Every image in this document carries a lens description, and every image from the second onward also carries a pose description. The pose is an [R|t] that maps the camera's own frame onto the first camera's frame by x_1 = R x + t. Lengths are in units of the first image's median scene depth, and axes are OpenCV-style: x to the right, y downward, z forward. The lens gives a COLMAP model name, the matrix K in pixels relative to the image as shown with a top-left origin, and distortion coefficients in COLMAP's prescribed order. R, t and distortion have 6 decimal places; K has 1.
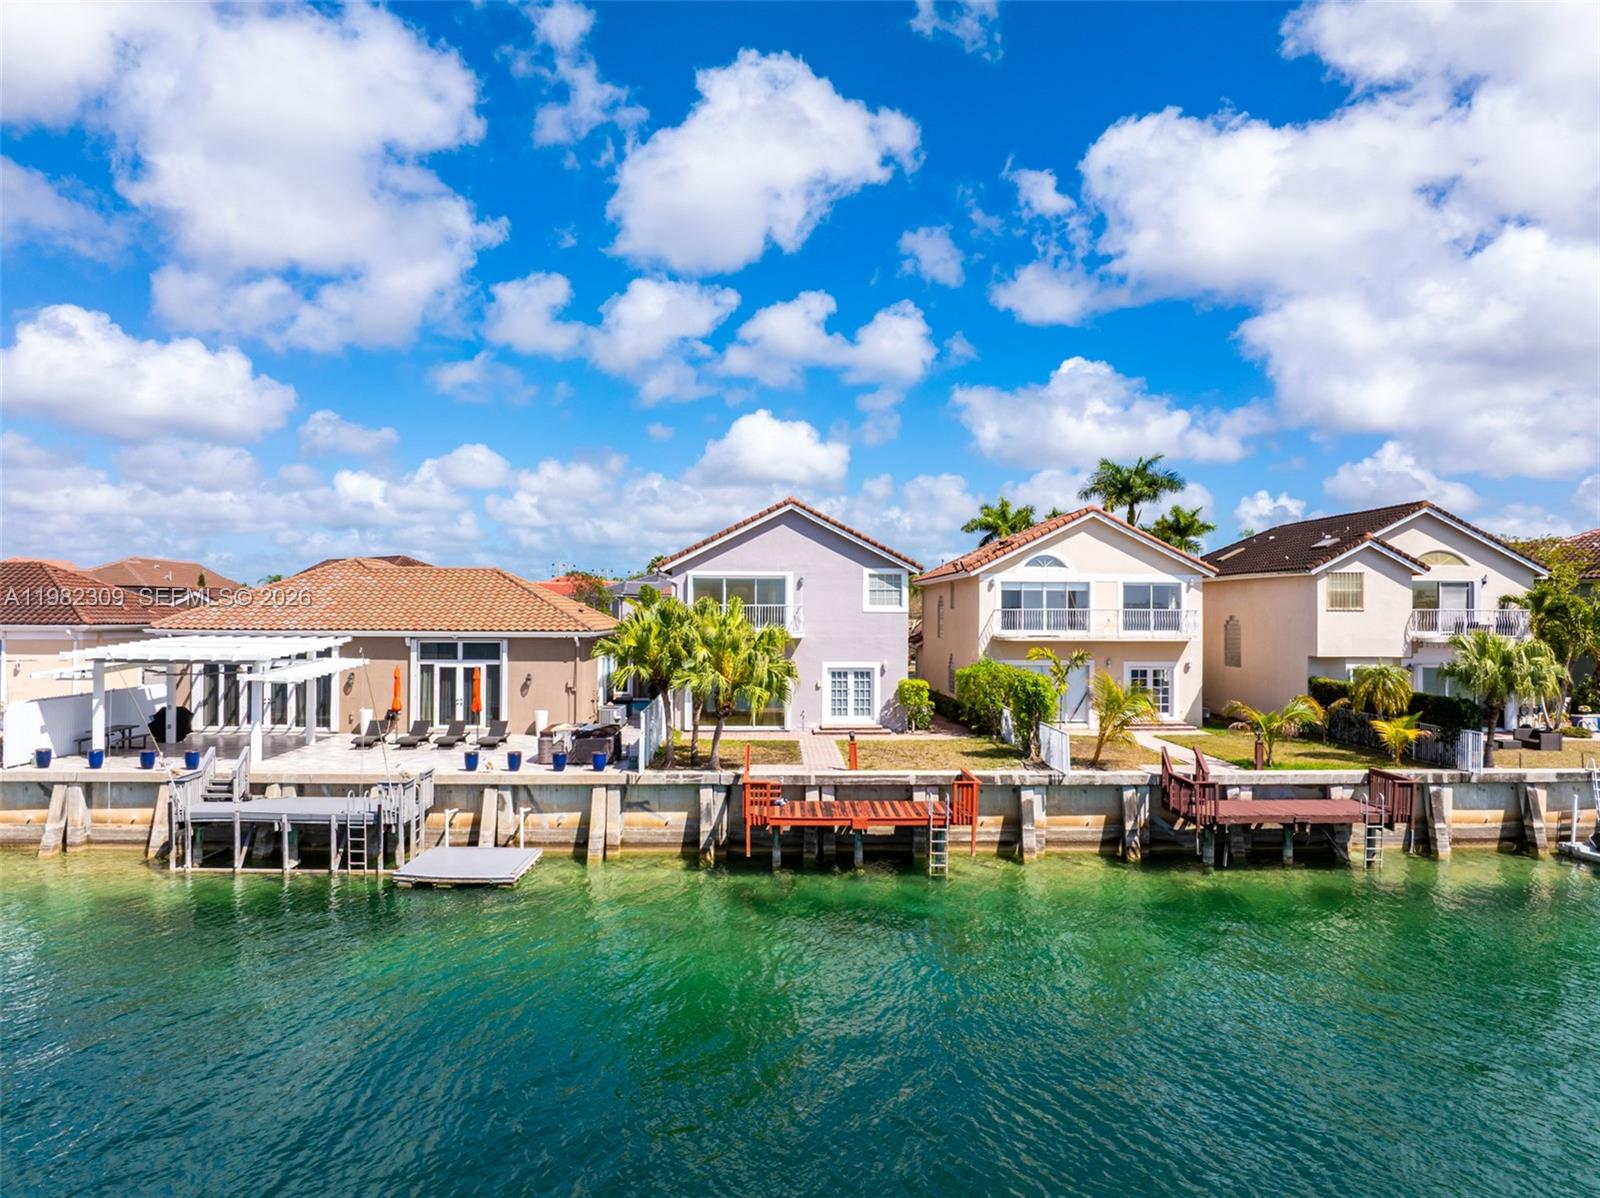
lens RADIAL K [[1118.2, 0, 803.1], [0, 1118.2, 601.0], [0, 0, 1]] dist [-0.006634, -0.000371]
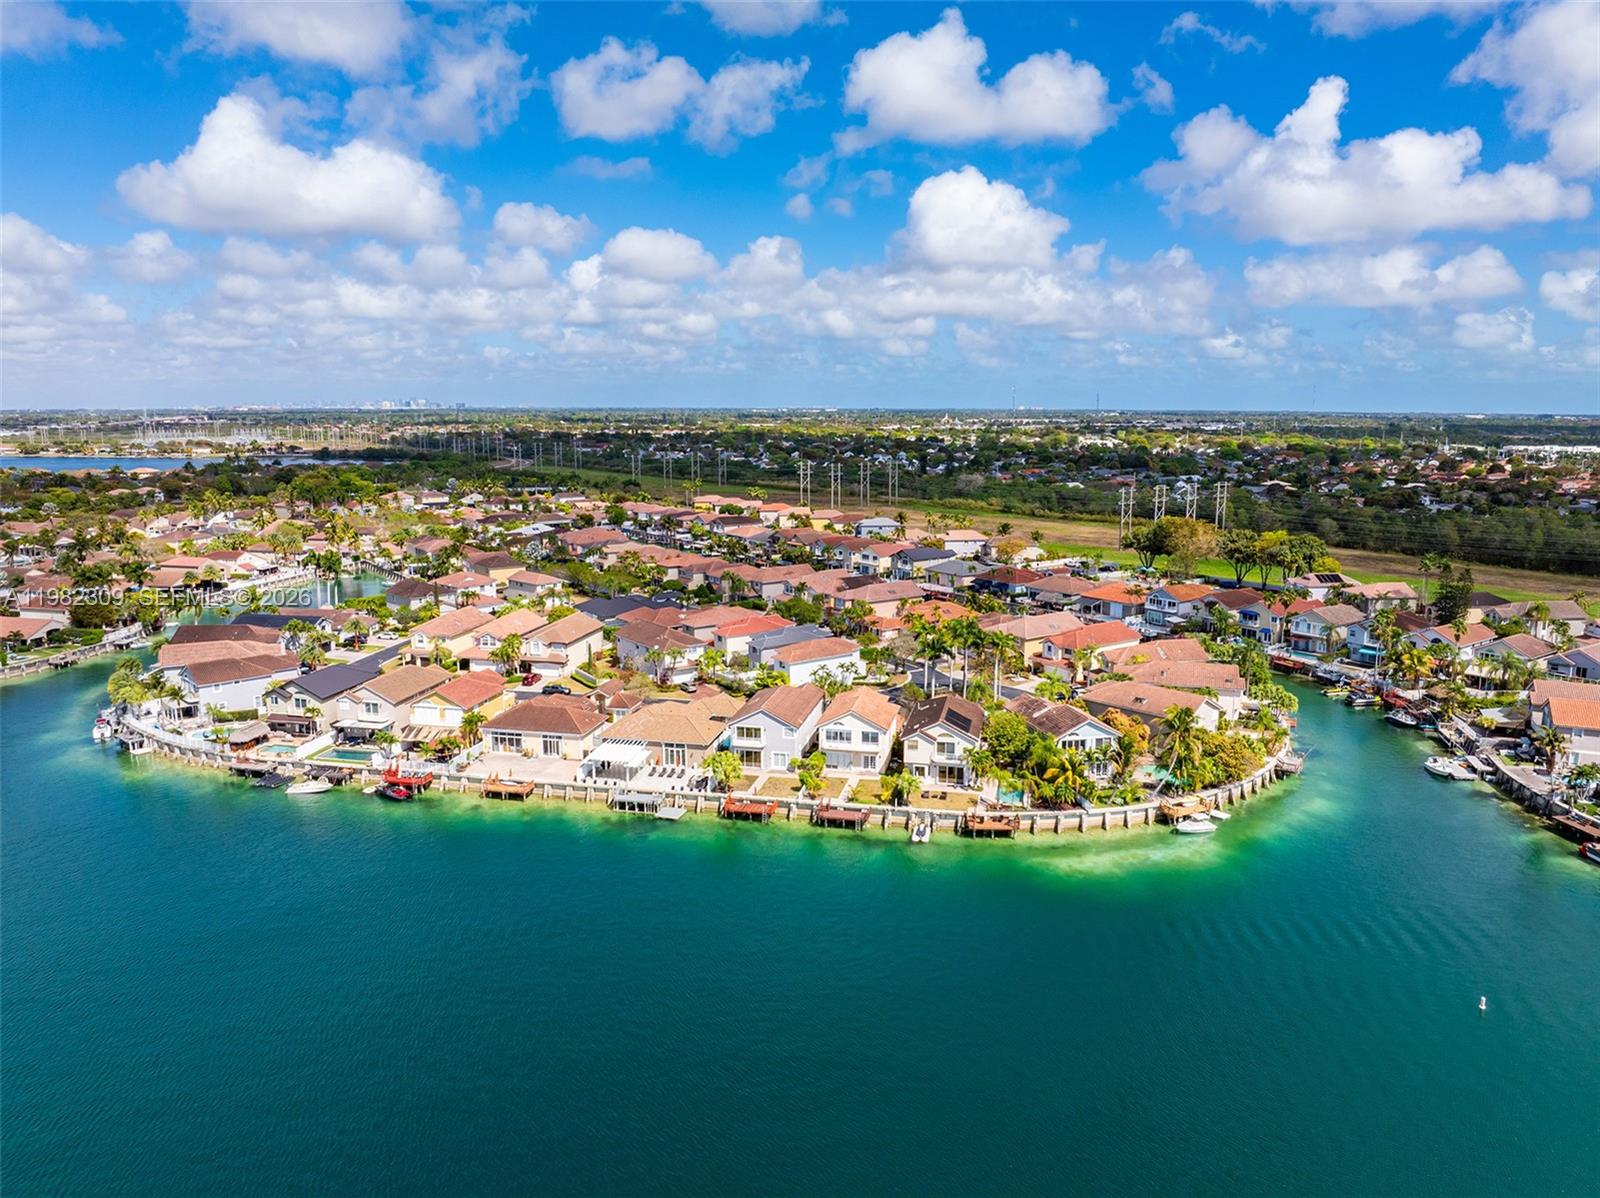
lens RADIAL K [[1118.2, 0, 799.1], [0, 1118.2, 597.8], [0, 0, 1]] dist [-0.006634, -0.000371]
pose [[0.967220, 0.032003, -0.251915, 1.300767], [0.011508, 0.985484, 0.169380, -1.365406], [0.253679, -0.166727, 0.952811, -3.024122]]
